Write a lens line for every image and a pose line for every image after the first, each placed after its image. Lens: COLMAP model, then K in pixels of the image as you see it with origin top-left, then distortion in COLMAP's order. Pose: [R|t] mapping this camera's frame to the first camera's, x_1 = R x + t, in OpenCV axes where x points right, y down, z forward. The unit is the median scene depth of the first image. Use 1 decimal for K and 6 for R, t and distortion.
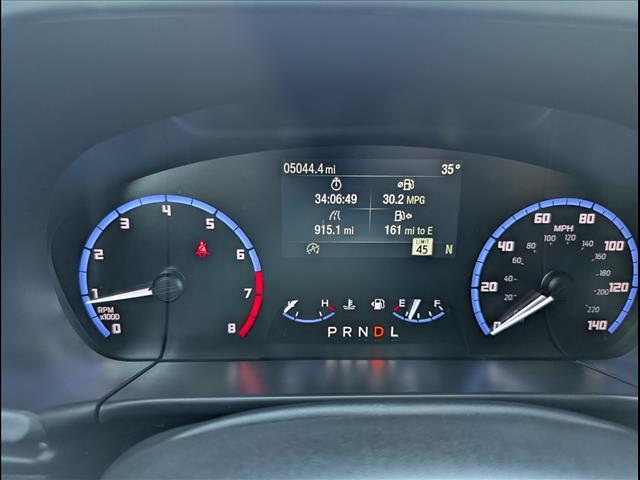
lens RADIAL K [[487.8, 0, 320.0], [0, 487.8, 240.0], [0, 0, 1]] dist [0.000307, 0.002831]
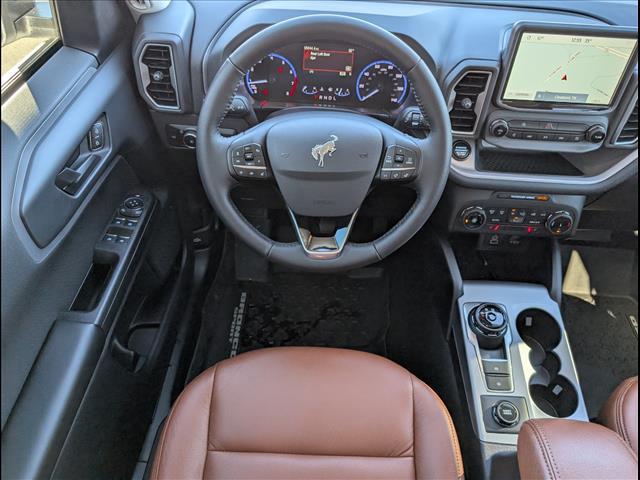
lens RADIAL K [[502.1, 0, 320.0], [0, 502.1, 240.0], [0, 0, 1]] dist [0.009502, 0.000484]
pose [[0.997219, 0.071070, -0.022413, 0.210362], [-0.057495, 0.925105, 0.375333, -0.217542], [0.047409, -0.373001, 0.926619, -2.756548]]
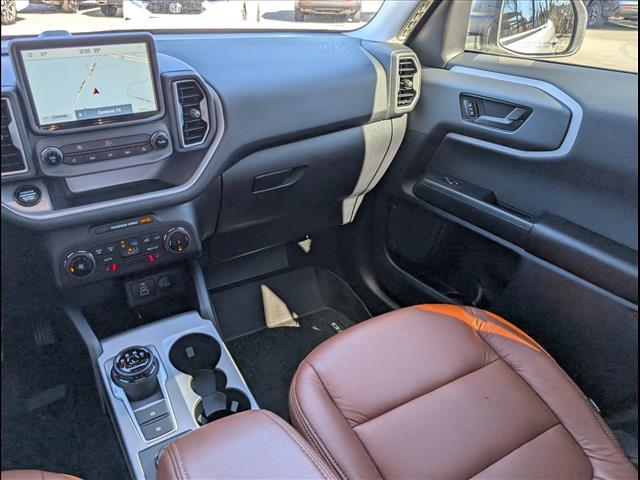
lens RADIAL K [[508.8, 0, 320.0], [0, 508.8, 240.0], [0, 0, 1]] dist [-0.001128, -0.005195]
pose [[0.873534, -0.242560, 0.422023, 1.228552], [0.186308, 0.967586, 0.170490, 0.517684], [-0.449697, -0.070303, 0.890410, -2.809429]]
